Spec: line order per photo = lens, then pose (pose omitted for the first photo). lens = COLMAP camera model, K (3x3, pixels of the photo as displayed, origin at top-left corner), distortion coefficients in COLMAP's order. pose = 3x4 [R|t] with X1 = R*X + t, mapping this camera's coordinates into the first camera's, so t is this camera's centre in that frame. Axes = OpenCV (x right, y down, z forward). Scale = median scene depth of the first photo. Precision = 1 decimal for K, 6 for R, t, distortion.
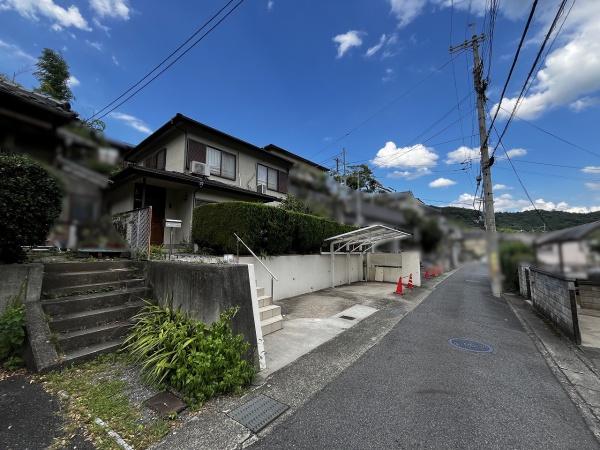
lens RADIAL K [[235.9, 0, 300.0], [0, 235.9, 225.0], [0, 0, 1]] dist [-0.000108, 0.000070]
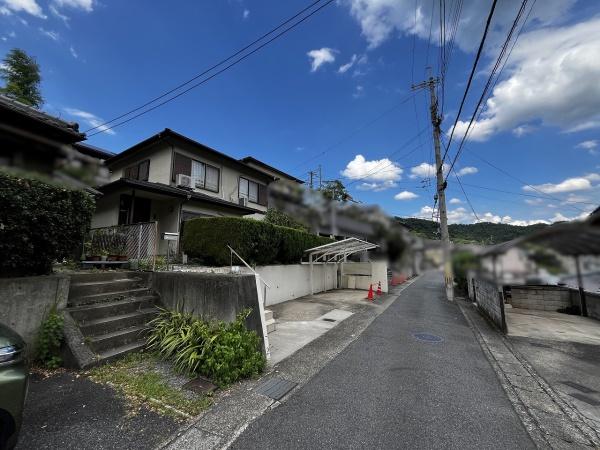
lens RADIAL K [[237.0, 0, 297.1], [0, 237.0, 223.2], [0, 0, 1]] dist [-0.000715, 0.000448]
pose [[0.993485, 0.016774, 0.112719, -0.076748], [-0.011938, 0.998984, -0.043448, -0.022998], [-0.113333, 0.041820, 0.992677, -0.125809]]
